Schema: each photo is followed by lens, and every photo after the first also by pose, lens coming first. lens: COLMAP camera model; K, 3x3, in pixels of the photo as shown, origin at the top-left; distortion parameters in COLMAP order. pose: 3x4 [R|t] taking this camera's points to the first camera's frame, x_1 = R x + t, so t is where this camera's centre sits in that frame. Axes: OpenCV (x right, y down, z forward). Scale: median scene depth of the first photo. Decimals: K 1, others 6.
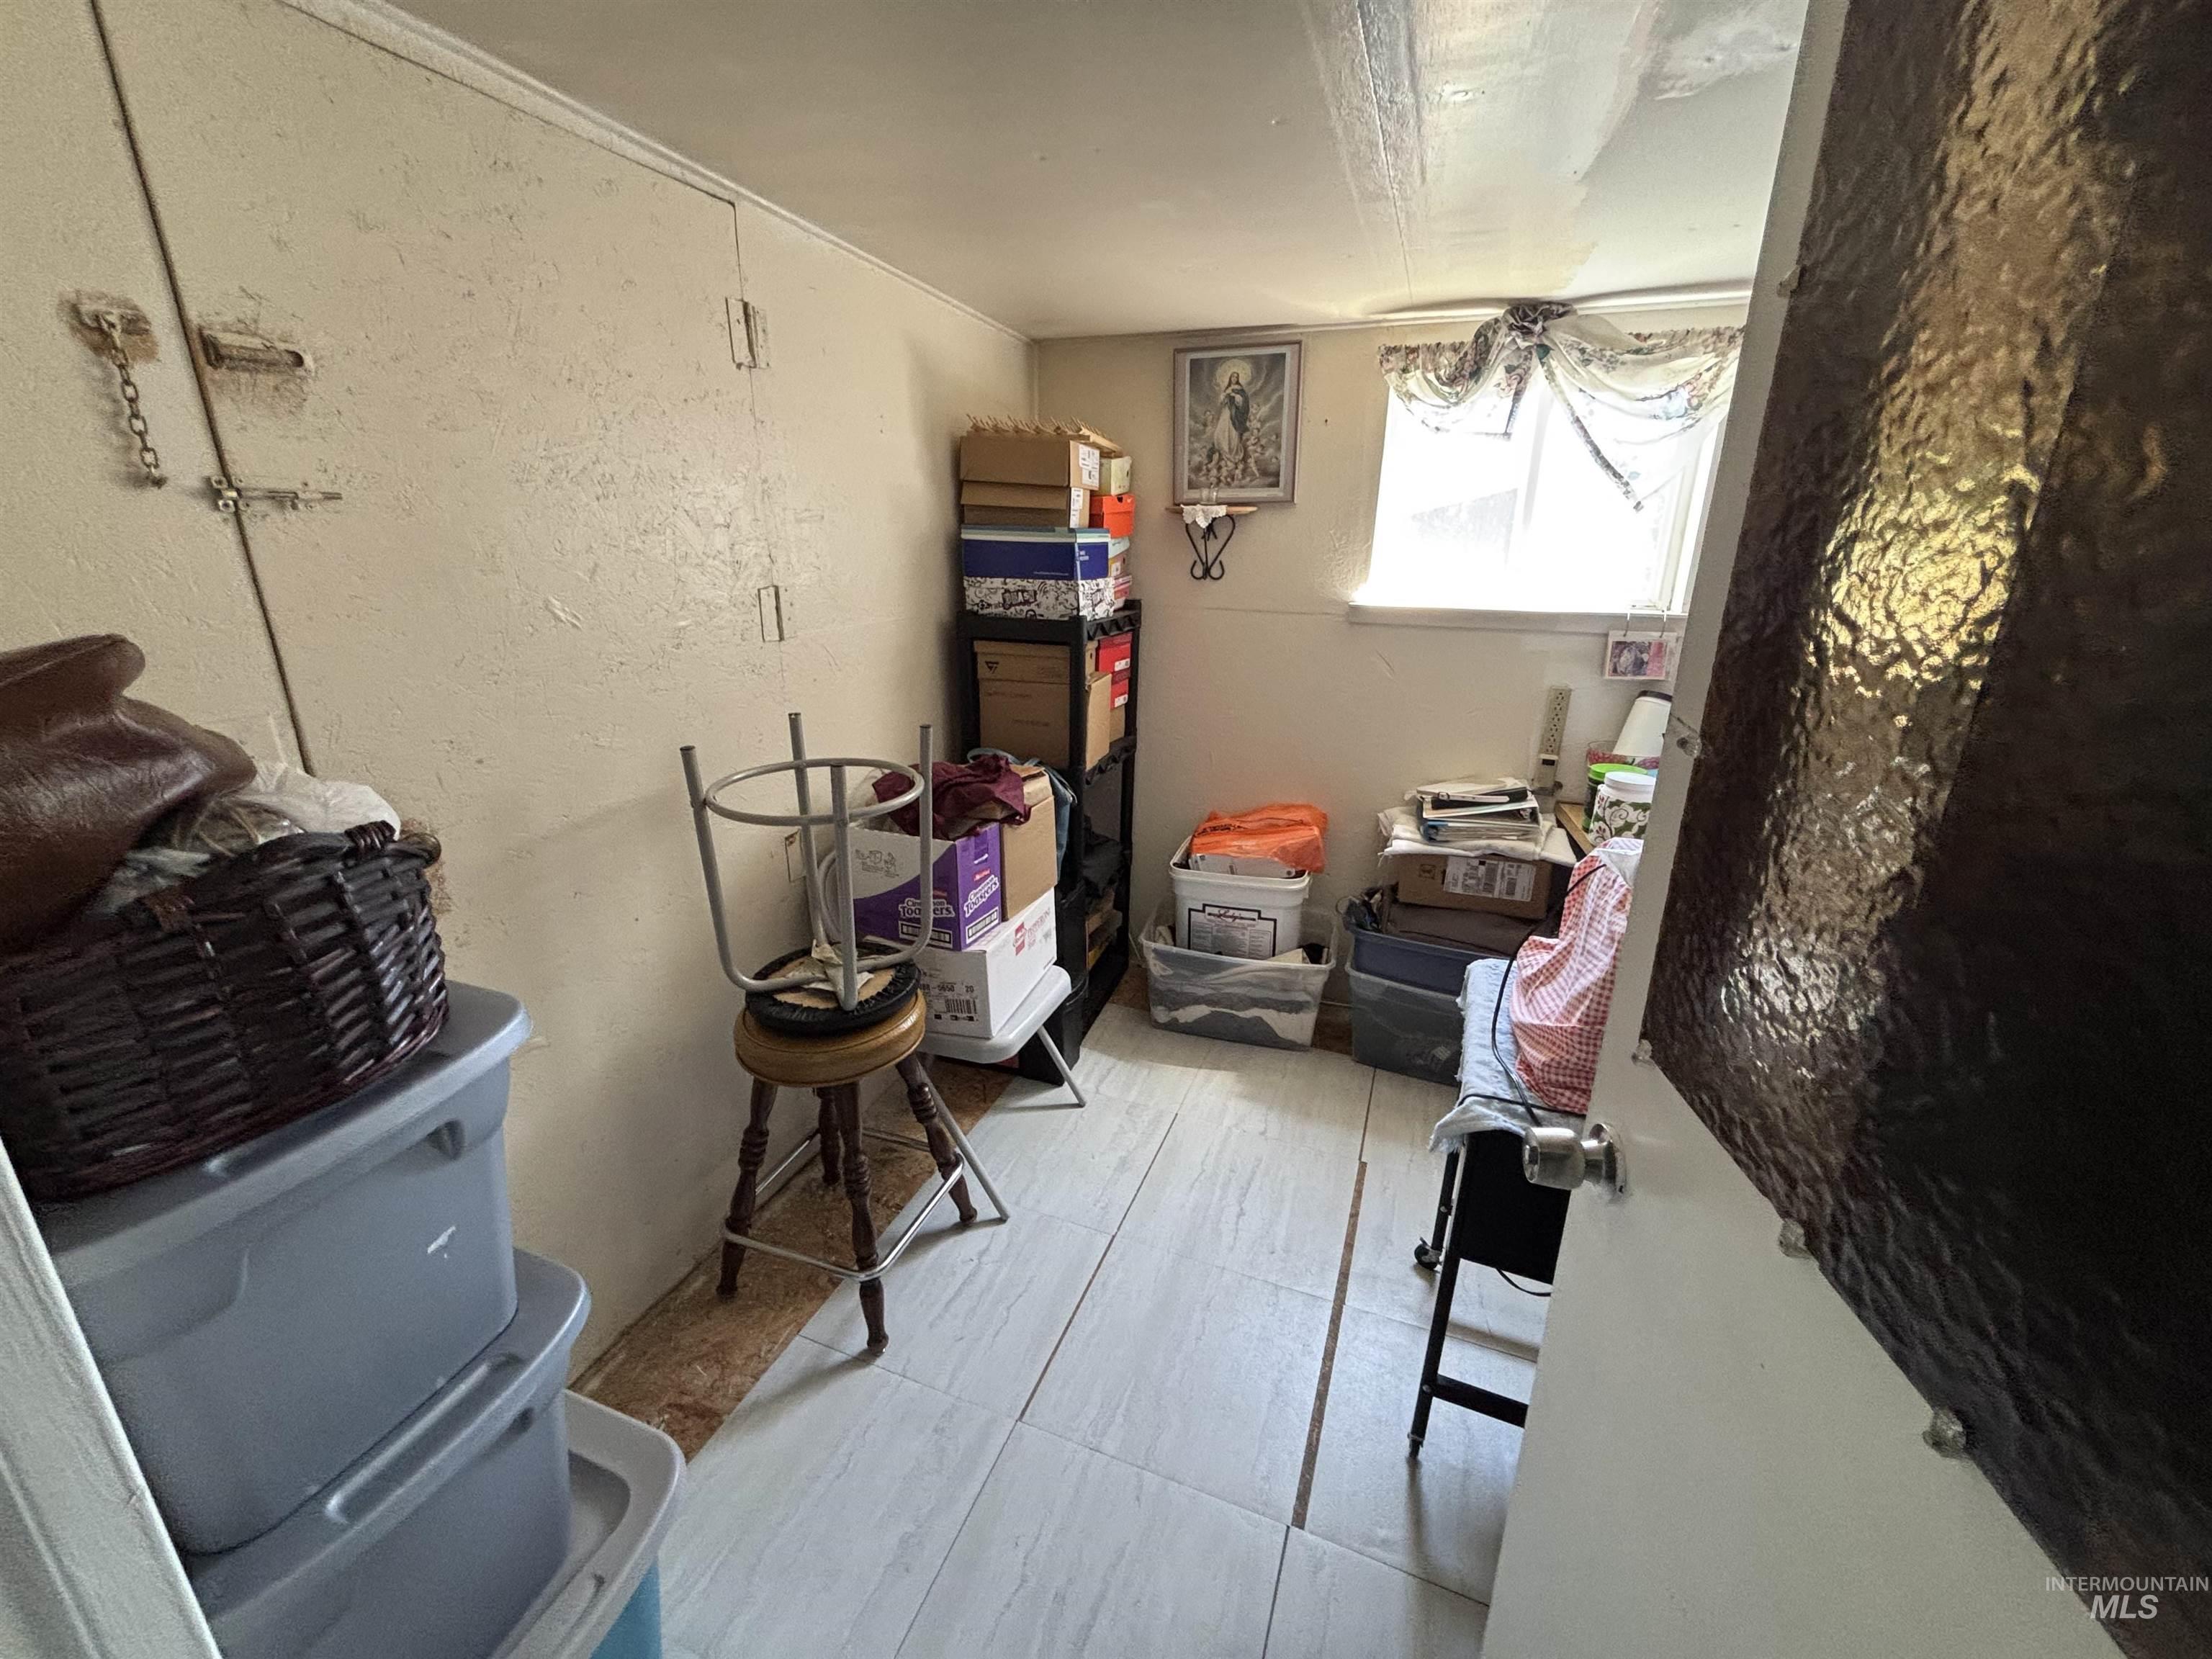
lens RADIAL K [[895.4, 0, 1106.0], [0, 895.4, 829.5], [0, 0, 1]] dist [-0.000713, -0.000255]
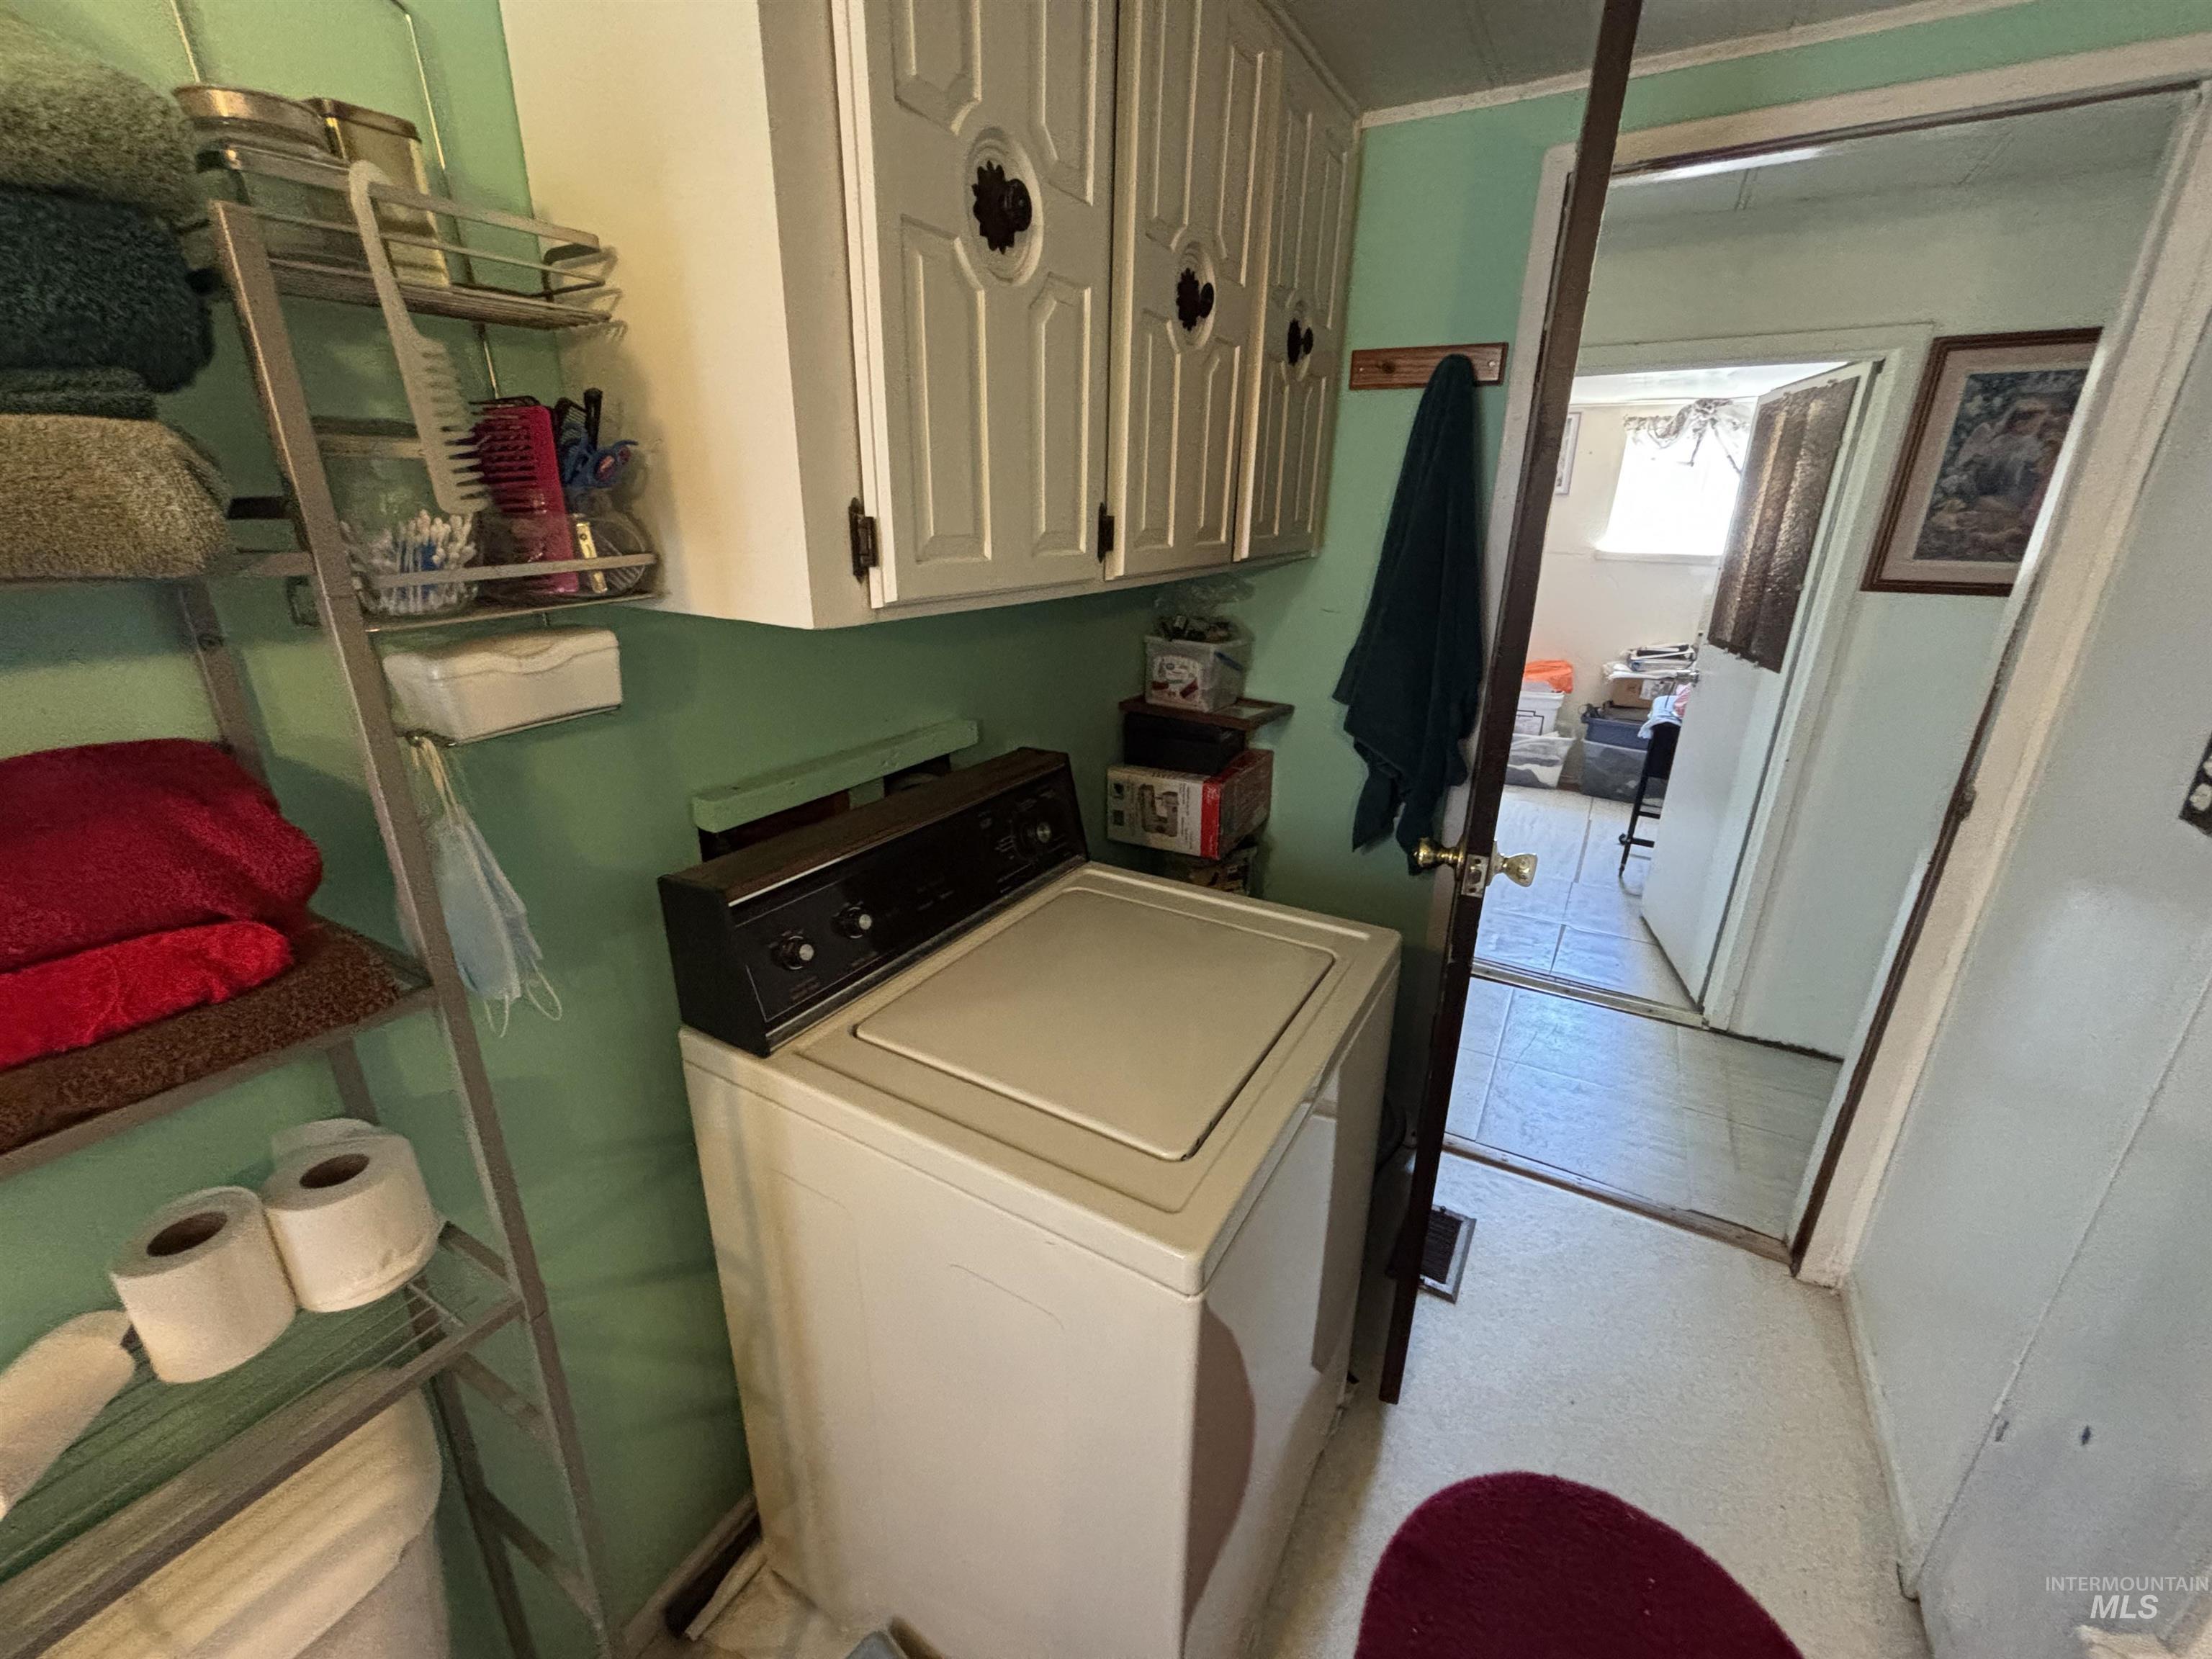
lens RADIAL K [[895.4, 0, 1106.0], [0, 895.4, 829.5], [0, 0, 1]] dist [-0.000713, -0.000255]
pose [[0.987576, 0.054025, -0.147564, -0.467559], [-0.049234, 0.998141, 0.035930, 0.341157], [0.149231, -0.028219, 0.988400, -1.107326]]
